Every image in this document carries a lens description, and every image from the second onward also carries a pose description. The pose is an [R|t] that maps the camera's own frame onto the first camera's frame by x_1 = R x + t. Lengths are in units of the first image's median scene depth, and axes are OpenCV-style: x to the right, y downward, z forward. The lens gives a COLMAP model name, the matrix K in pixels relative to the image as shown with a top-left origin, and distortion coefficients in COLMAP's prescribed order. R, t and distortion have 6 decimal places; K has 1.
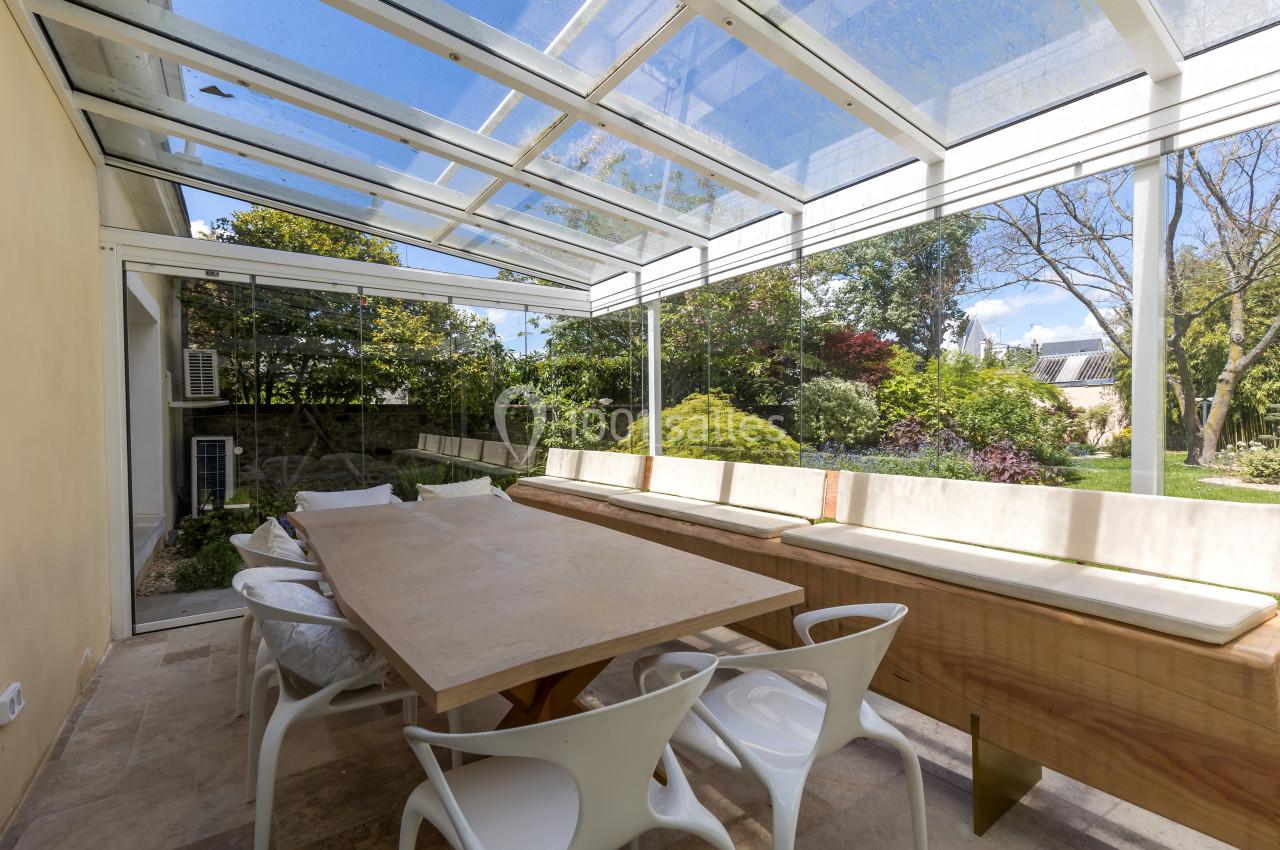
lens RADIAL K [[569.2, 0, 640.0], [0, 569.2, 425.0], [0, 0, 1]] dist [-0.001794, -0.000831]
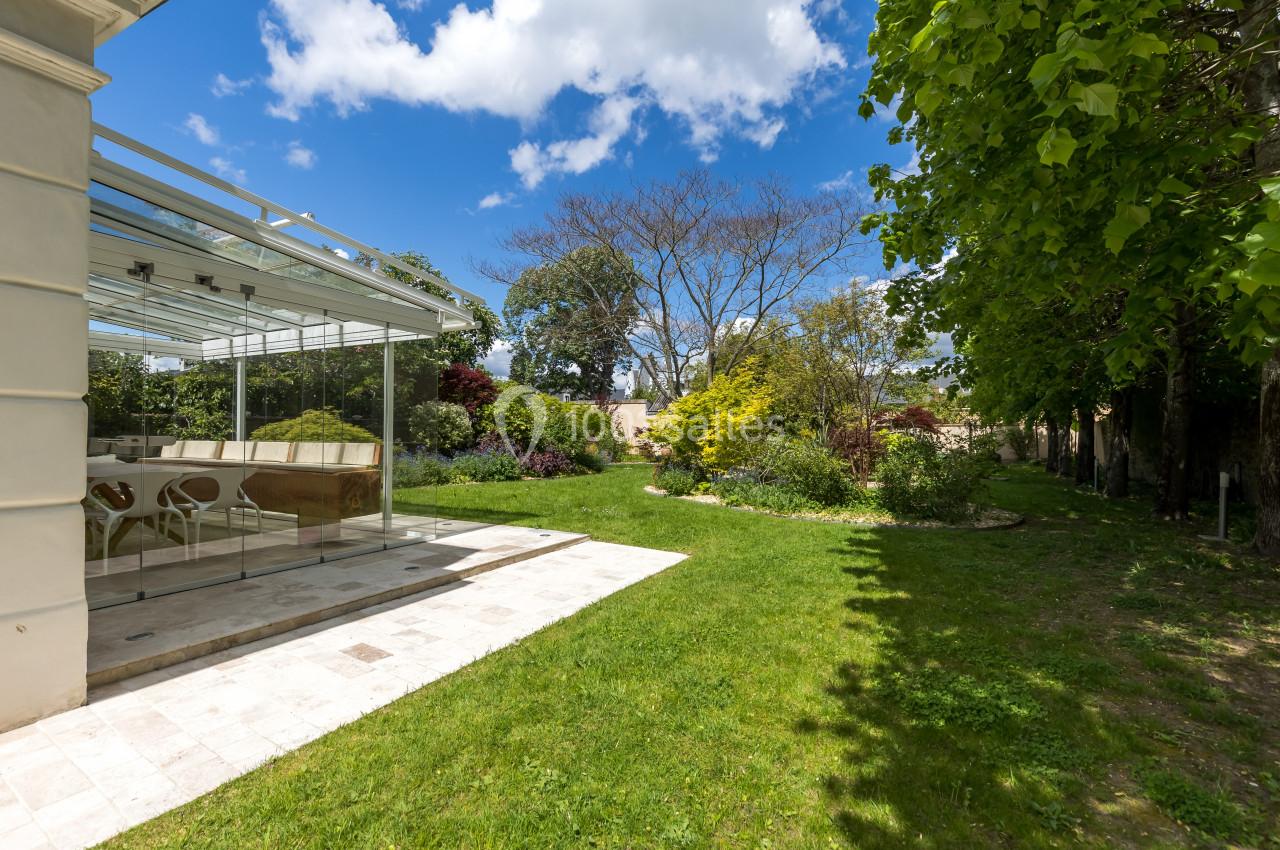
lens RADIAL K [[569.2, 0, 640.0], [0, 569.2, 425.0], [0, 0, 1]] dist [-0.001794, -0.000831]
pose [[0.885268, 0.021178, 0.464599, 0.128927], [-0.005609, 0.999376, -0.034867, 0.020562], [-0.465048, 0.028261, 0.884834, -0.480729]]
